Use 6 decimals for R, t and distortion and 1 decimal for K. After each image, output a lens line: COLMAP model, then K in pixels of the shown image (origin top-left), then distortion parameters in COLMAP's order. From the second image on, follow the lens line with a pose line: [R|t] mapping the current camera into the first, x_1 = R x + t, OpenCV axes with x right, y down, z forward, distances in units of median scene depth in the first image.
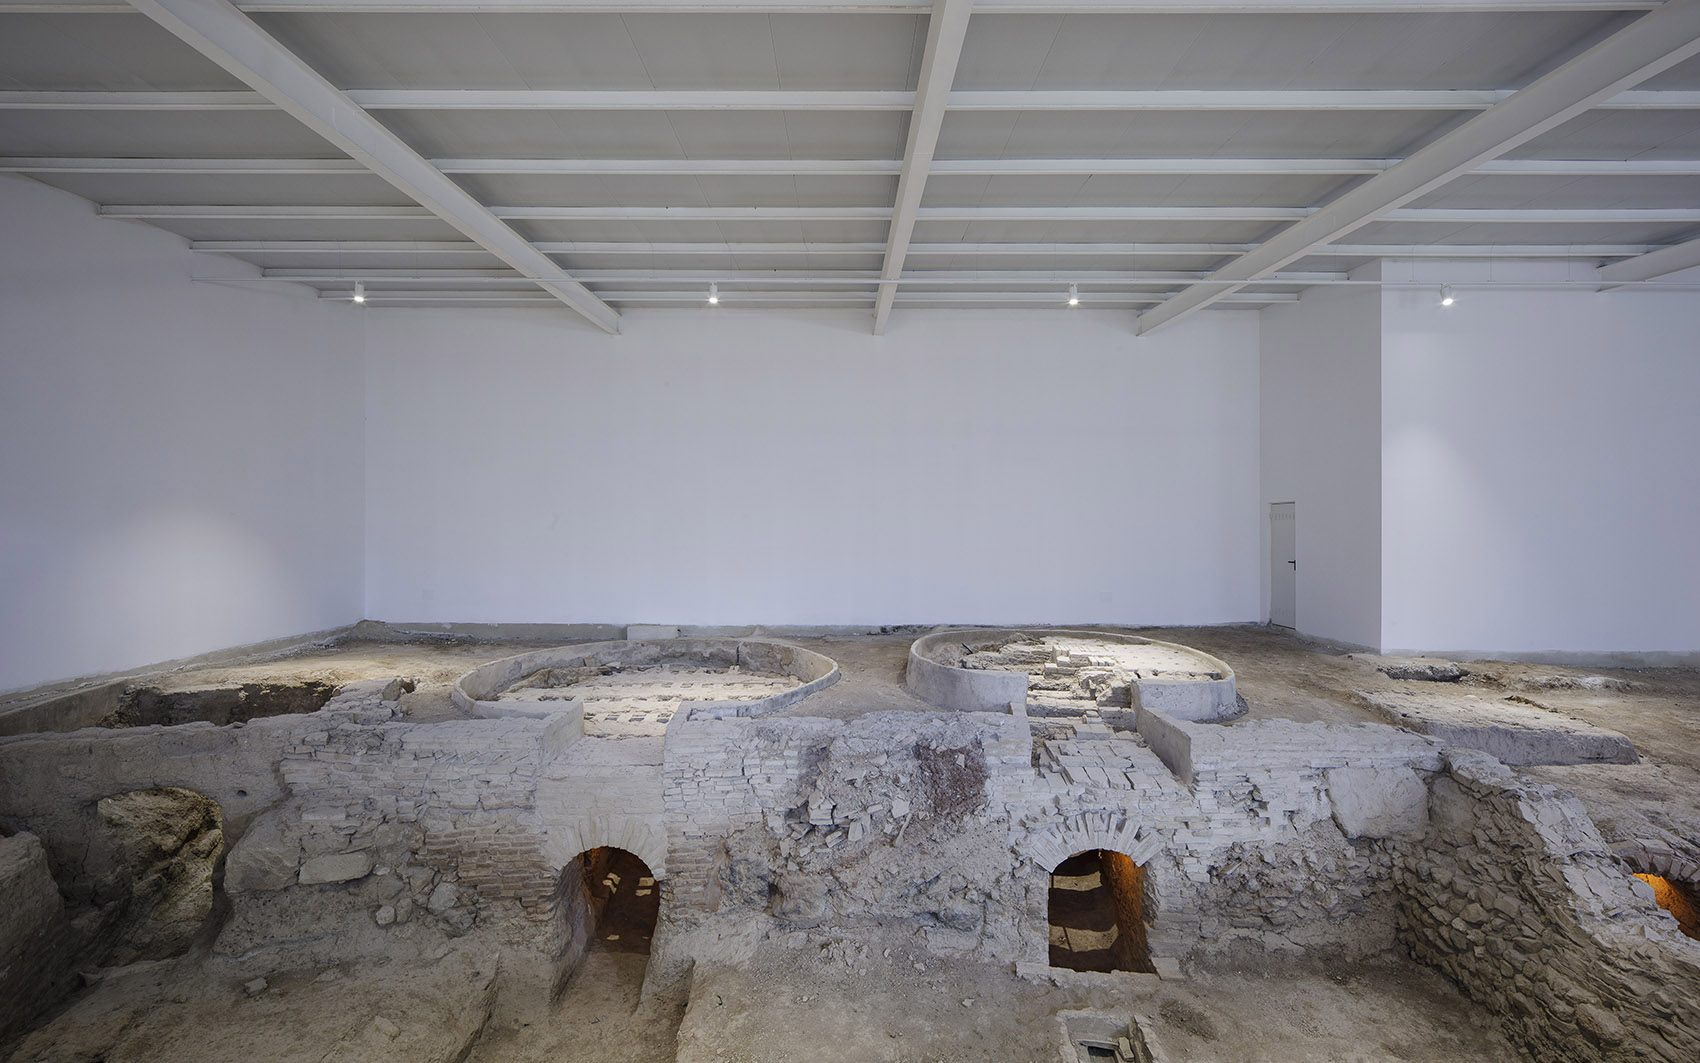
lens RADIAL K [[685.8, 0, 850.0], [0, 685.8, 531.5], [0, 0, 1]] dist [-0.003519, 0.000119]
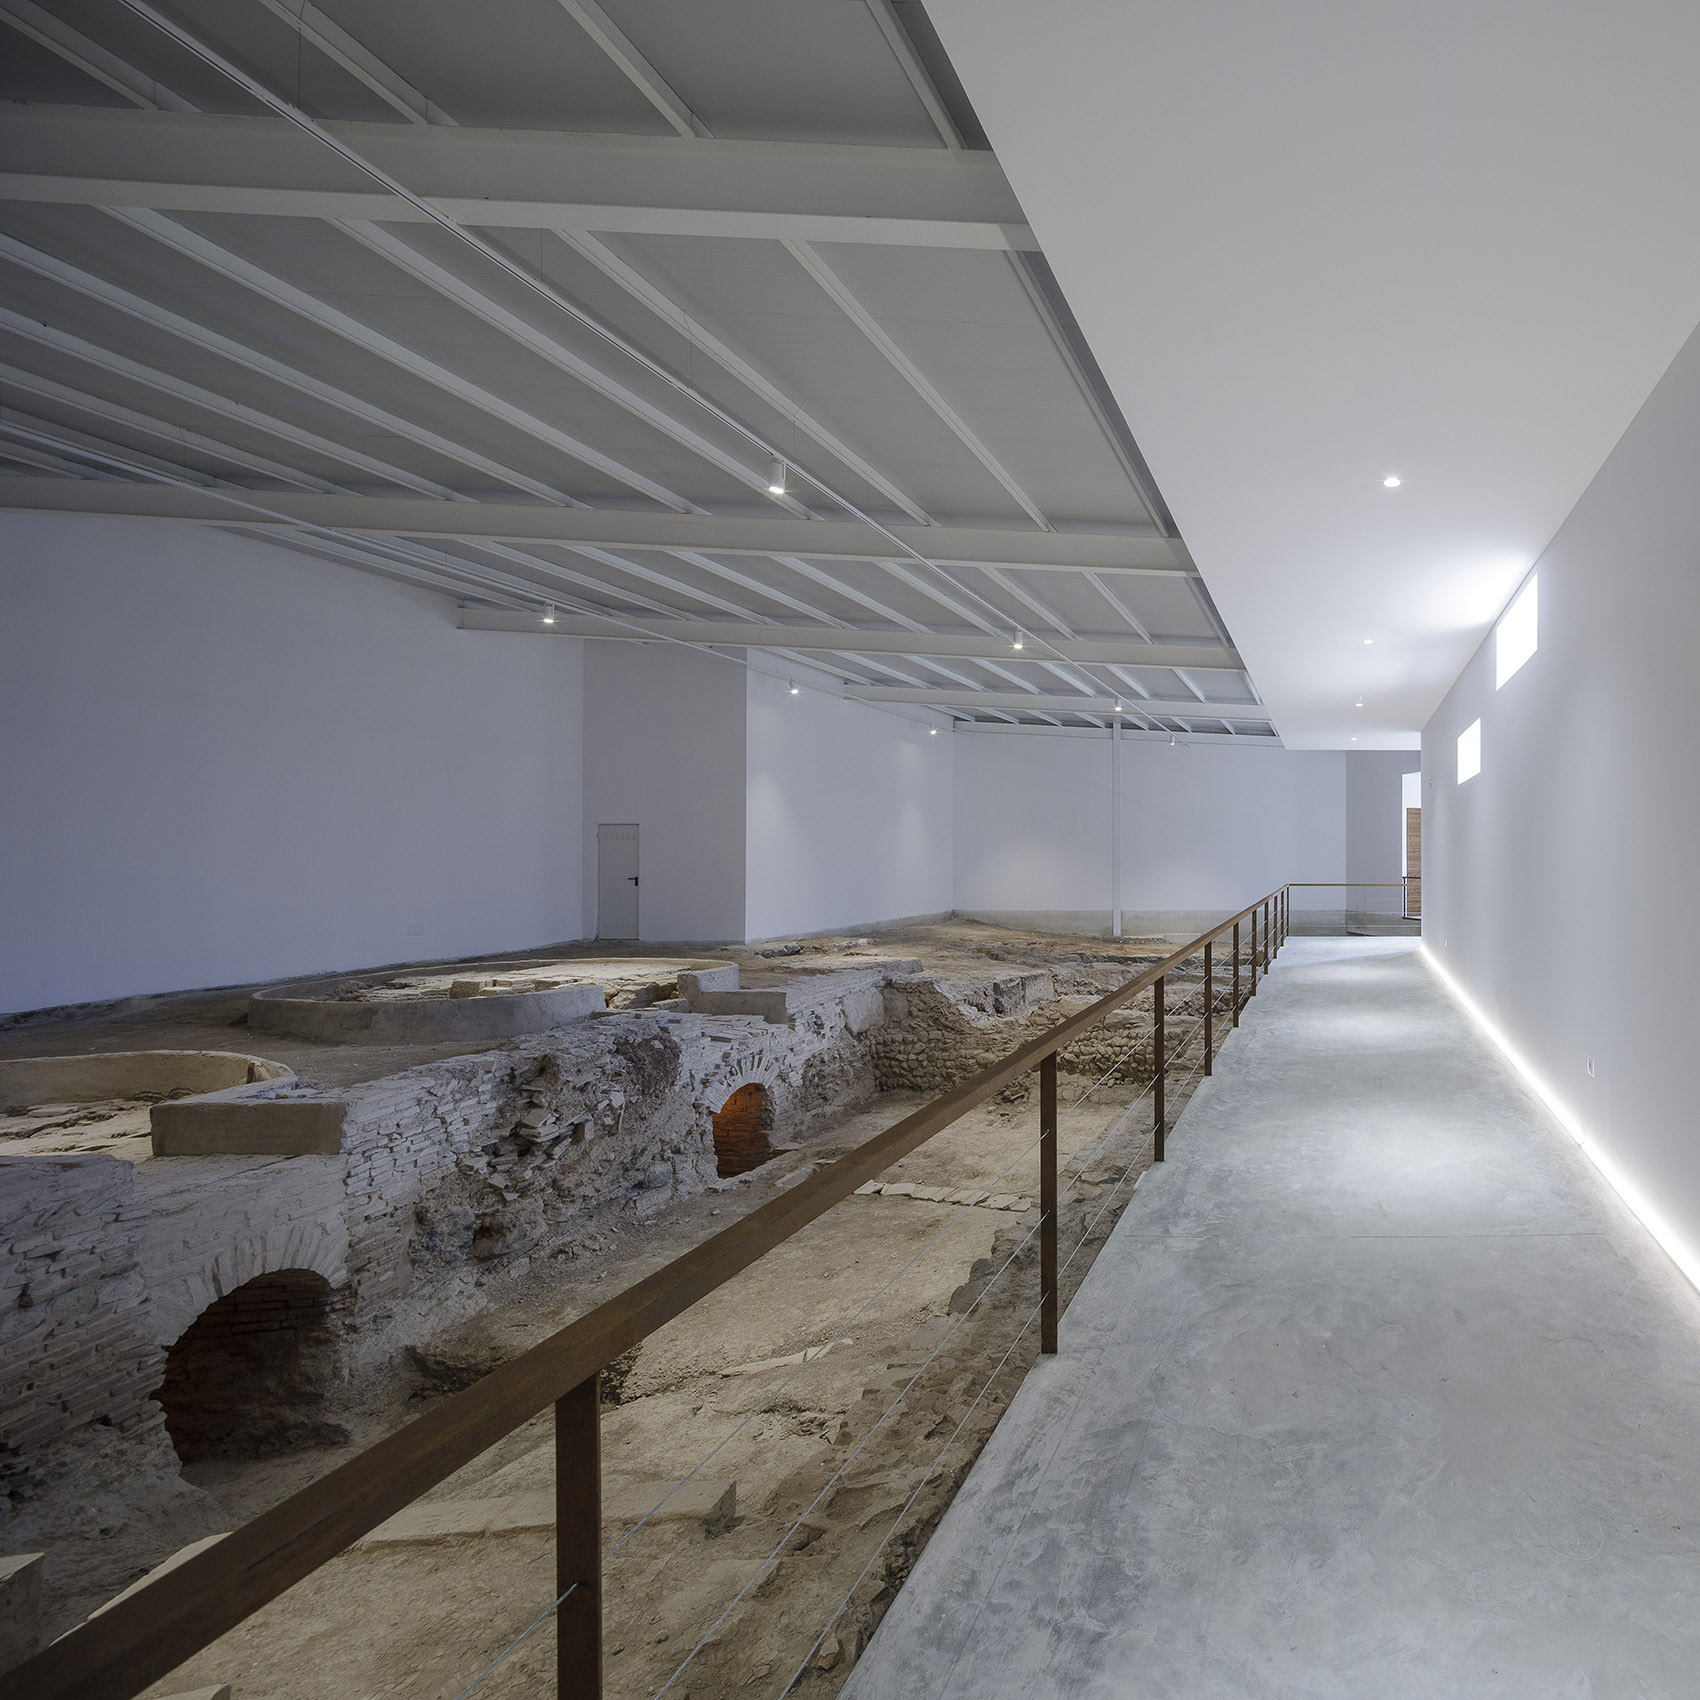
lens RADIAL K [[1081.3, 0, 850.0], [0, 1081.3, 850.0], [0, 0, 1]] dist [0.001209, 0.003180]
pose [[0.429066, -0.000517, 0.903273, -1.389057], [0.000285, 1.000000, 0.000437, -0.004294], [-0.903273, 0.000070, 0.429066, -0.103701]]
